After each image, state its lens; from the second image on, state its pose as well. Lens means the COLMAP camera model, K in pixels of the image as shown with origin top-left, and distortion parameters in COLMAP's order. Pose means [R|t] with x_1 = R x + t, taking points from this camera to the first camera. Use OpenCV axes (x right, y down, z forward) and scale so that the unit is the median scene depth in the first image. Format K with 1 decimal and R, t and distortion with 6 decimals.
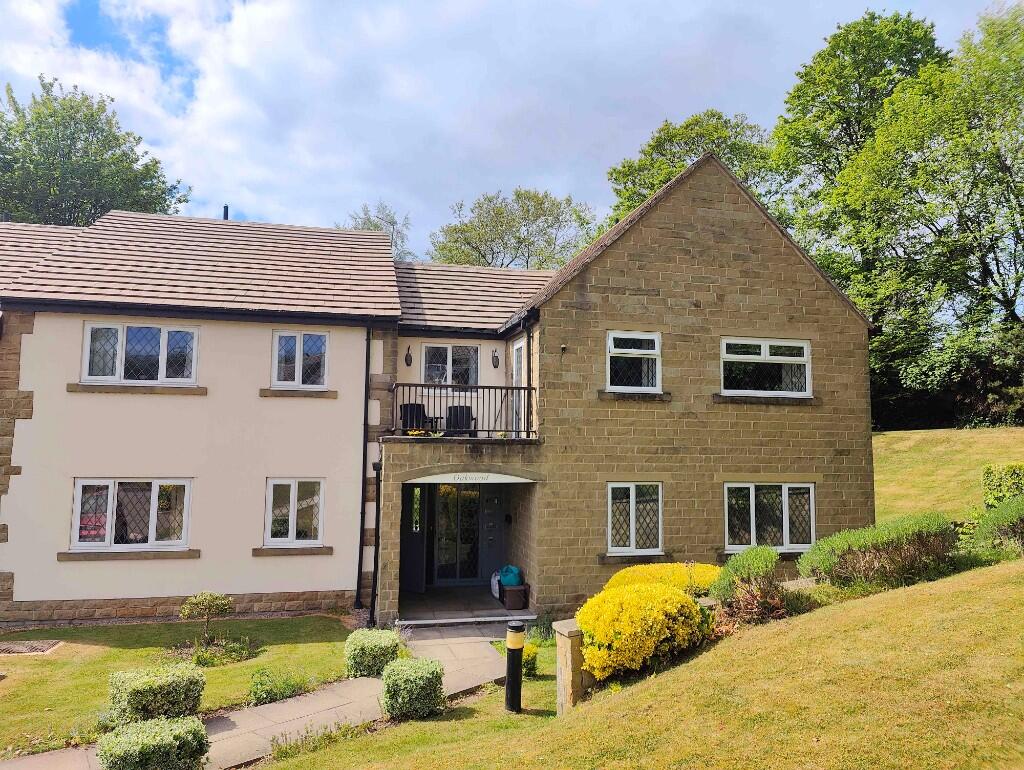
lens RADIAL K [[698.1, 0, 494.3], [0, 698.1, 384.3], [0, 0, 1]] dist [0.030536, -0.027447]
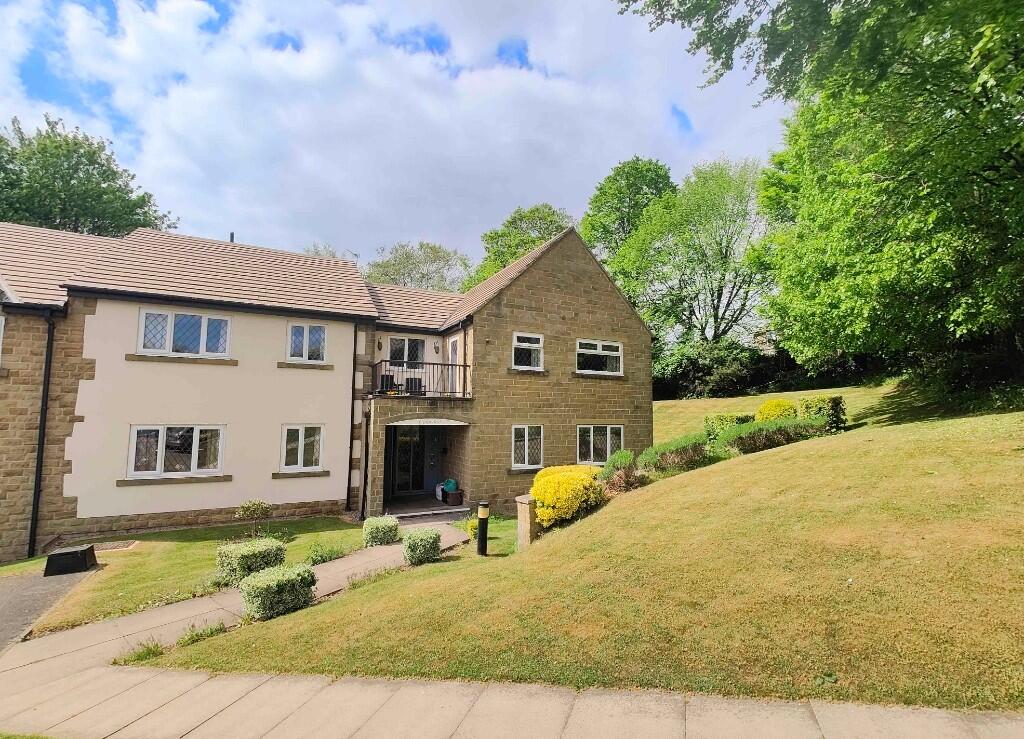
lens RADIAL K [[468.7, 0, 498.7], [0, 468.7, 380.0], [0, 0, 1]] dist [0.001534, 0.008185]
pose [[0.967717, 0.016320, 0.251509, -0.138471], [-0.017644, 0.999840, 0.003006, 0.032196], [-0.251419, -0.007347, 0.967850, -0.043360]]
